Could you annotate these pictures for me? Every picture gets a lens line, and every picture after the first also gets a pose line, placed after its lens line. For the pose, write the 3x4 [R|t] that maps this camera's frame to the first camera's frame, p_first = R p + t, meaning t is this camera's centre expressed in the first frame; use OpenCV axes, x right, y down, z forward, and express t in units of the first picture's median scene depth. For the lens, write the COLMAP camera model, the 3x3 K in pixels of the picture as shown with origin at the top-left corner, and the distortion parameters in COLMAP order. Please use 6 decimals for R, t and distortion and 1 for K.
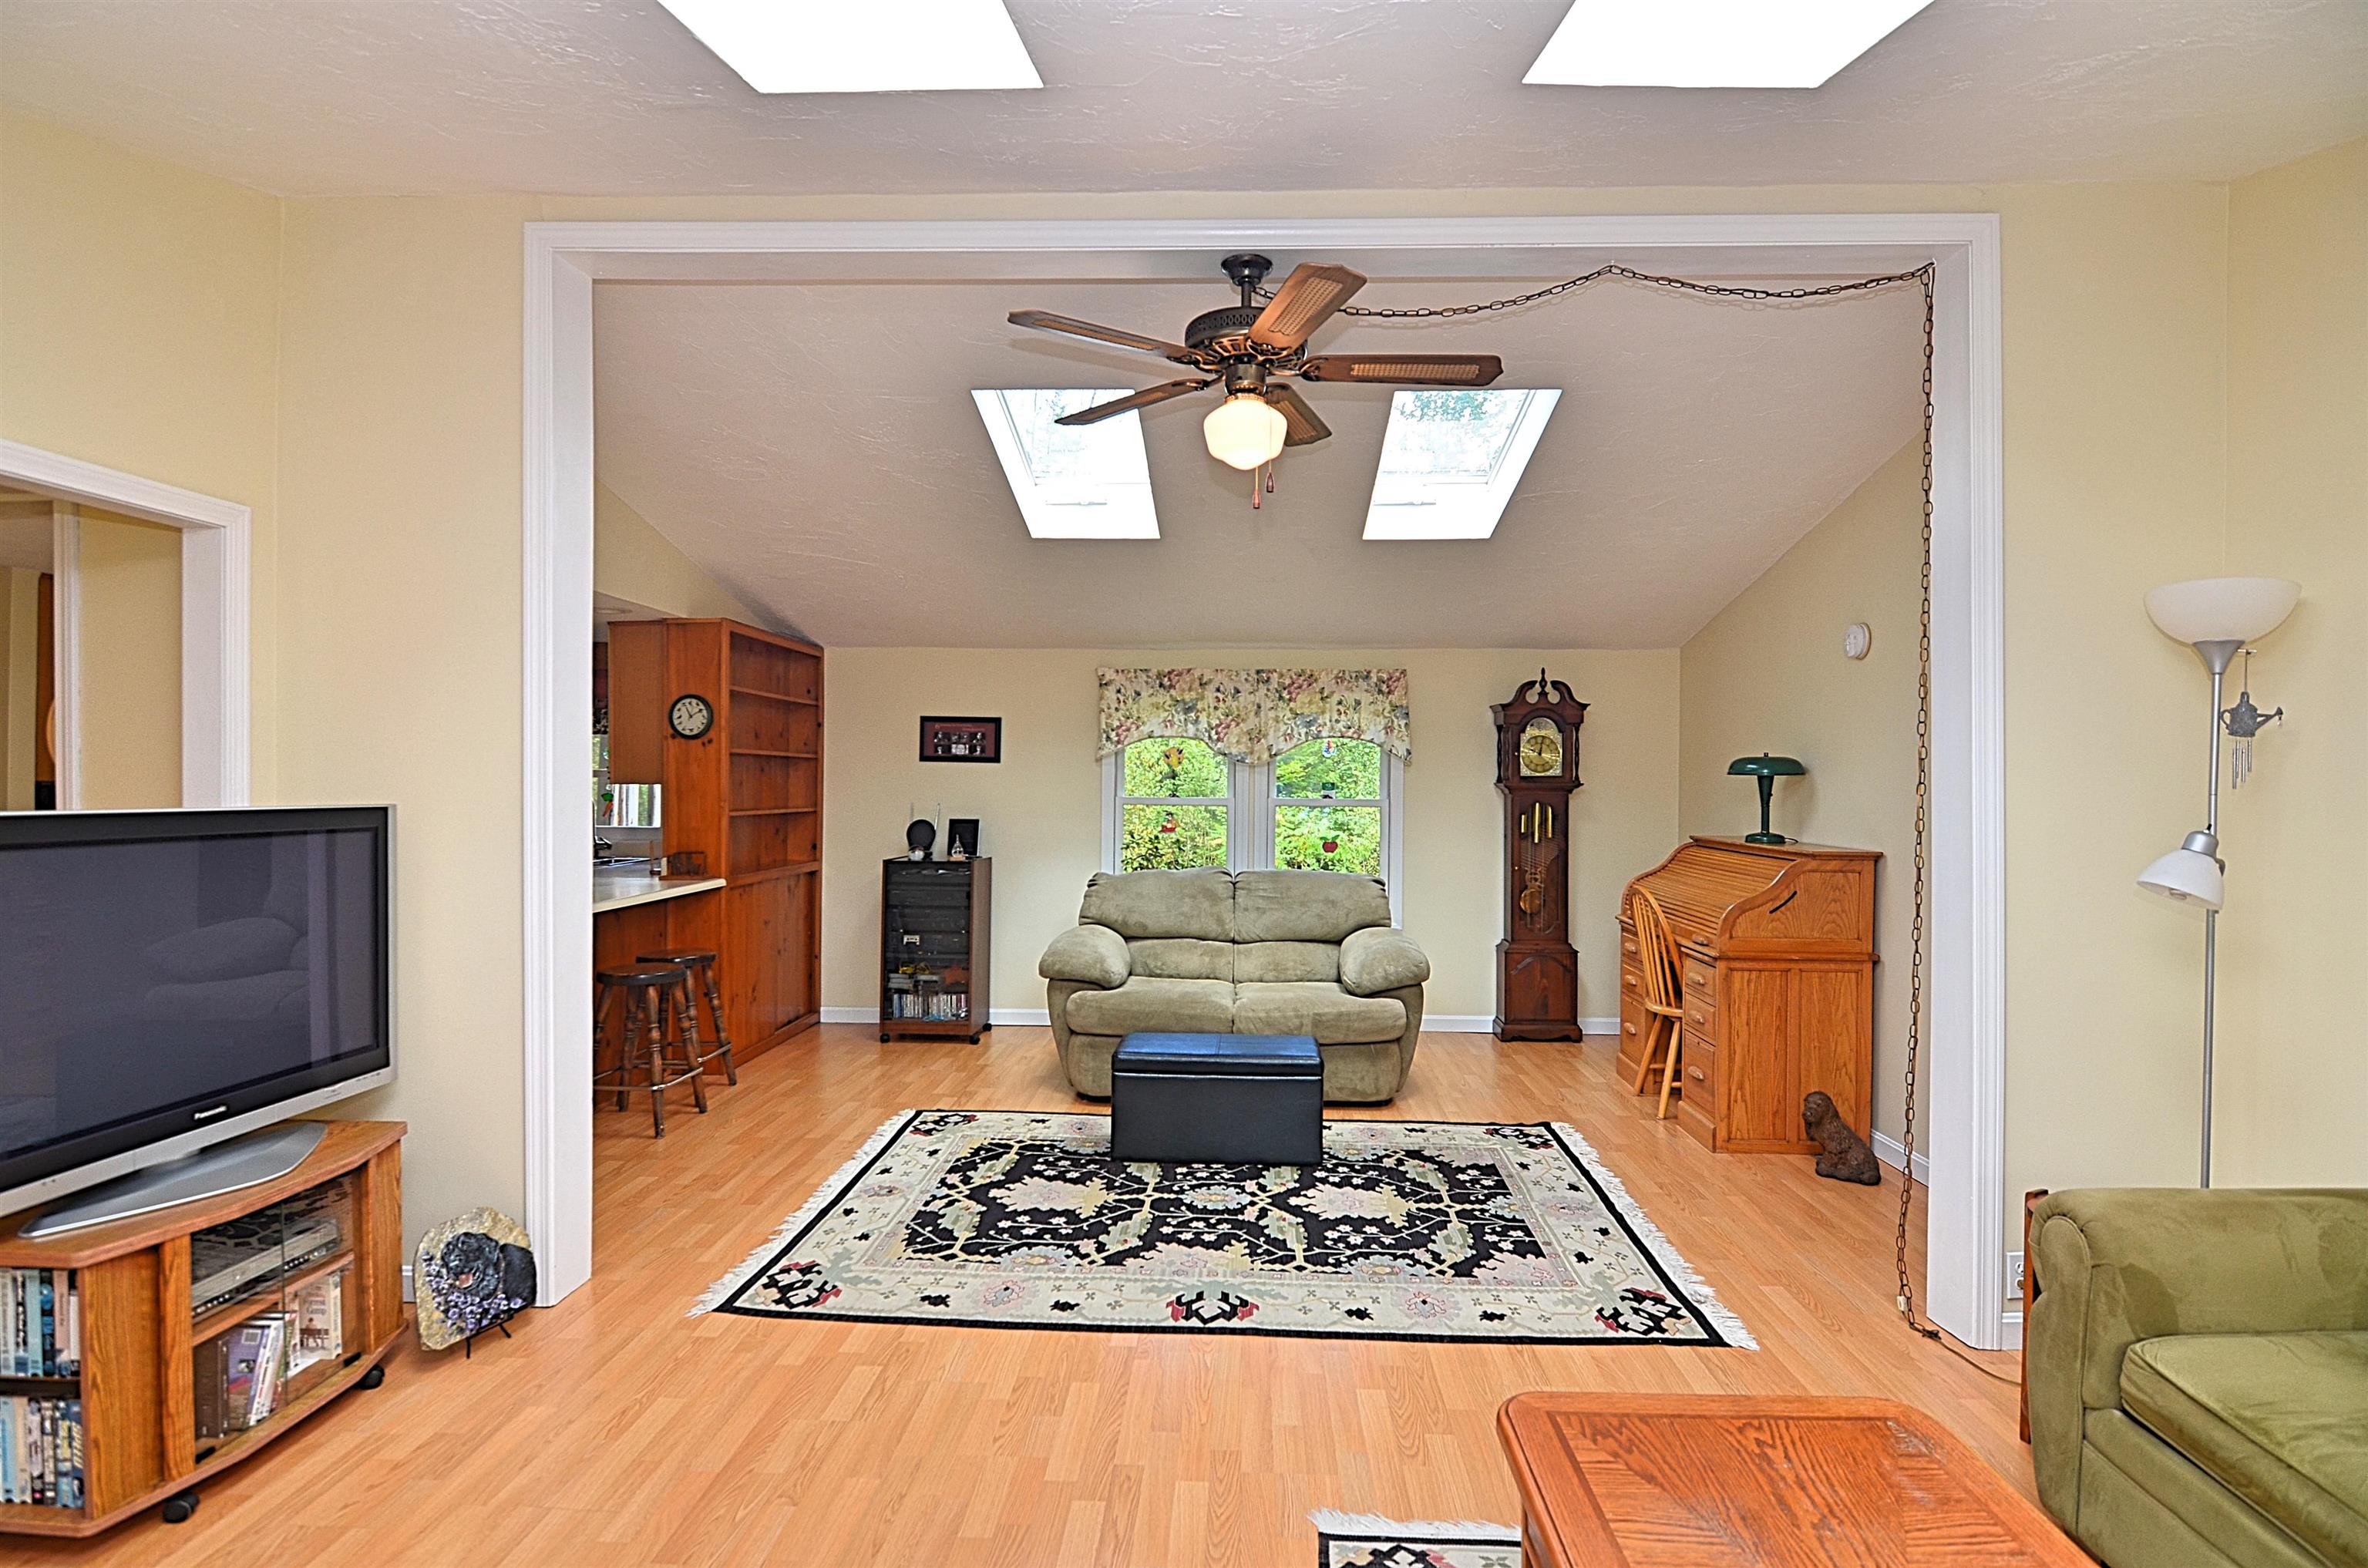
lens RADIAL K [[1139.6, 0, 1199.3], [0, 1139.6, 789.4], [0, 0, 1]] dist [-0.009180, -0.008434]
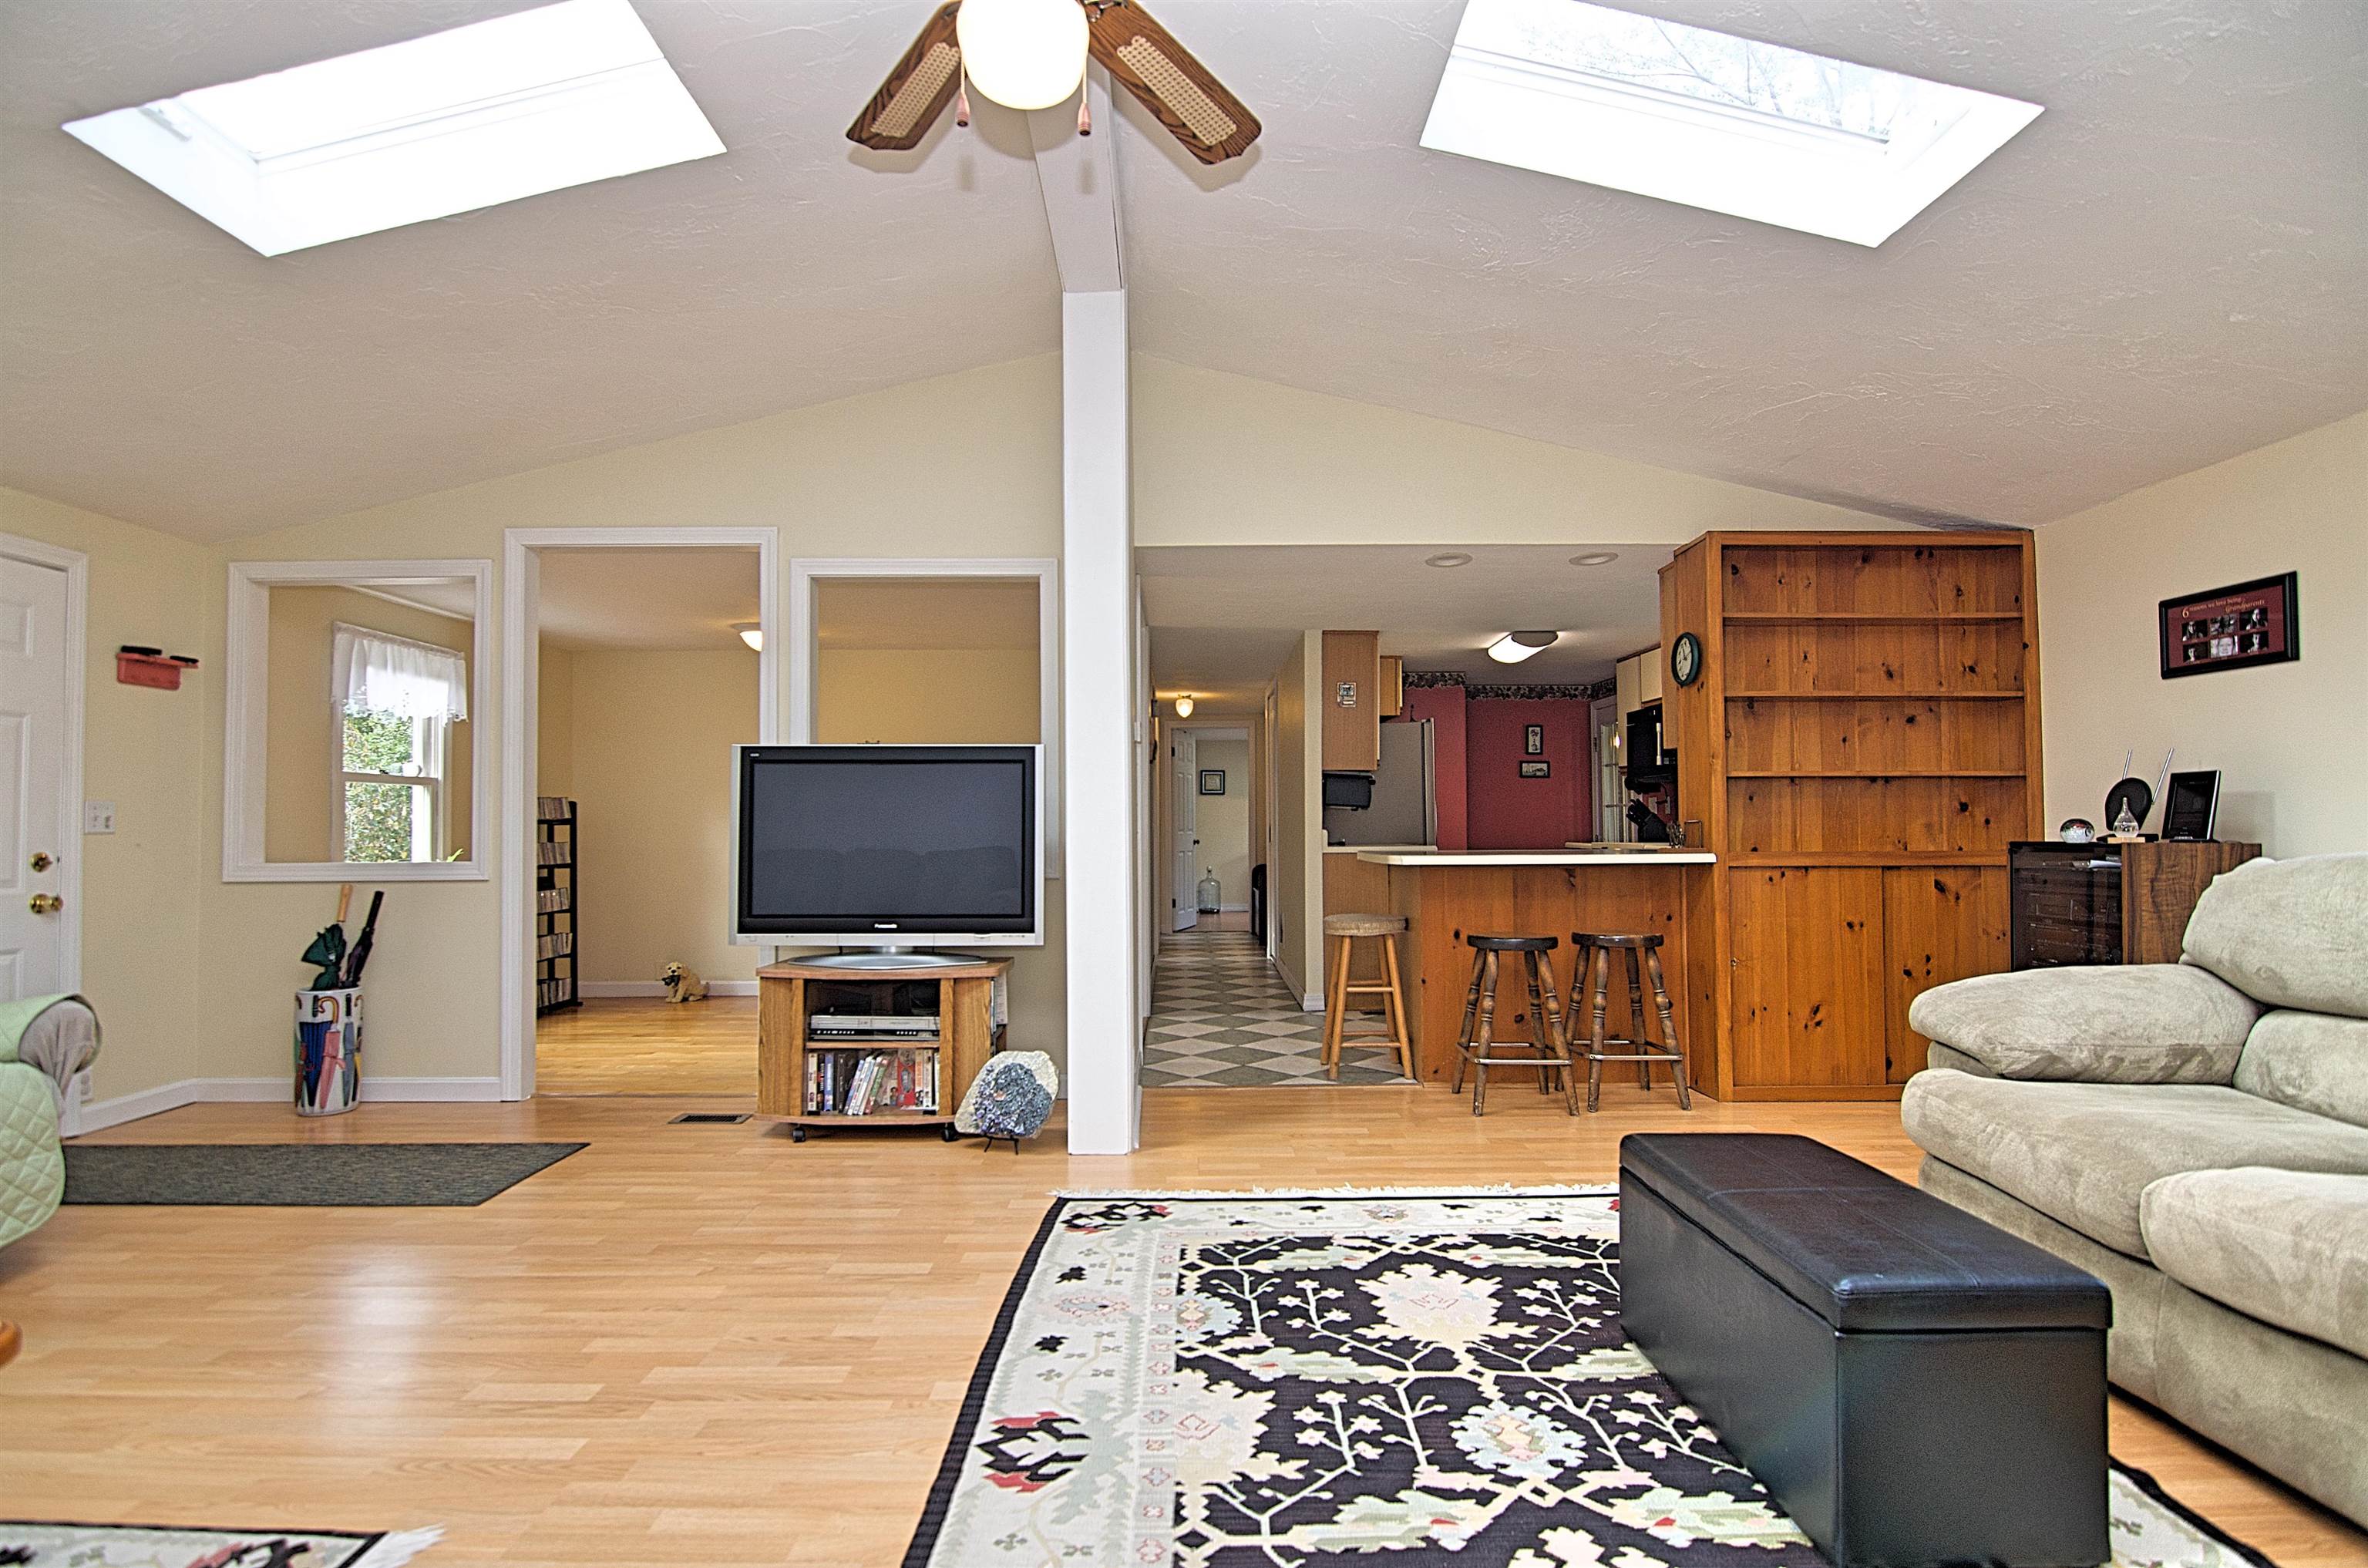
lens RADIAL K [[1139.6, 0, 1185.2], [0, 1139.6, 787.6], [0, 0, 1]] dist [-0.009180, -0.008434]
pose [[0.047082, -0.049560, -0.997661, 0.519195], [-0.001068, 0.998765, -0.049665, 0.103301], [0.998890, 0.003404, 0.046971, 0.846447]]
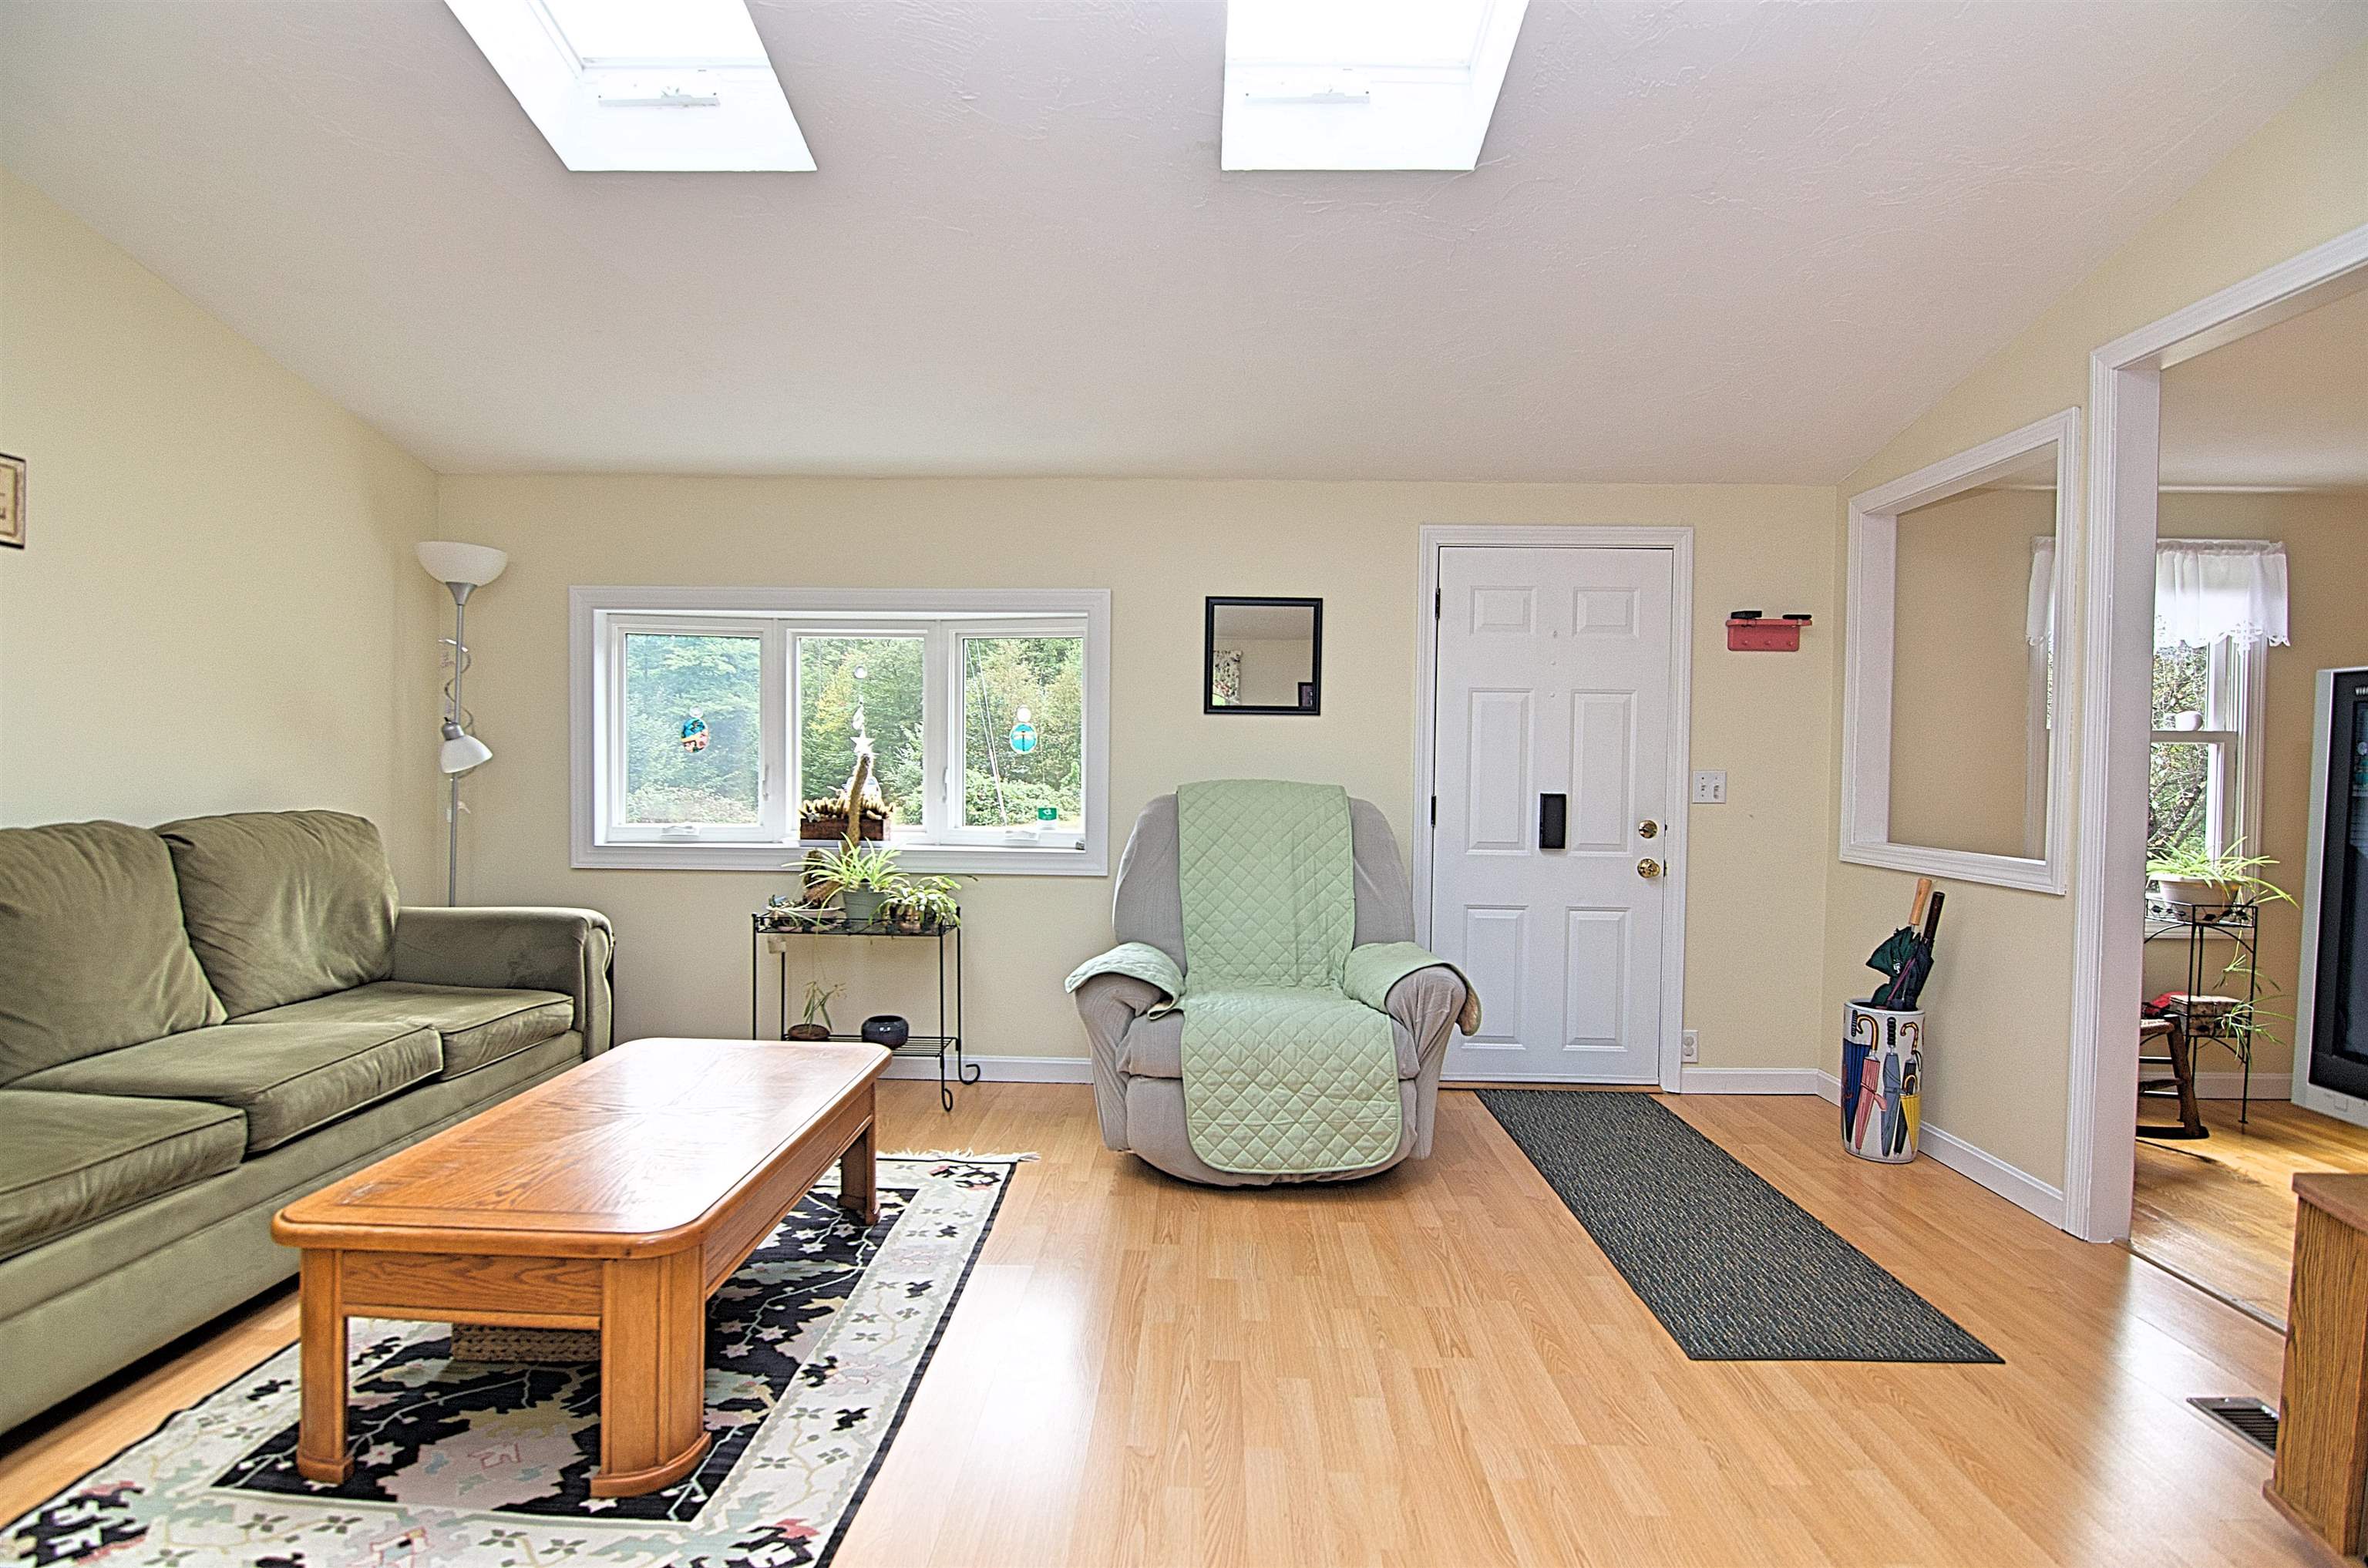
lens RADIAL K [[1139.6, 0, 1185.2], [0, 1139.6, 794.9], [0, 0, 1]] dist [-0.009180, -0.008434]
pose [[-0.999540, -0.024967, -0.017240, -0.064228], [-0.025637, 0.998879, 0.039804, 0.057192], [0.016227, 0.040227, -0.999059, 0.944230]]
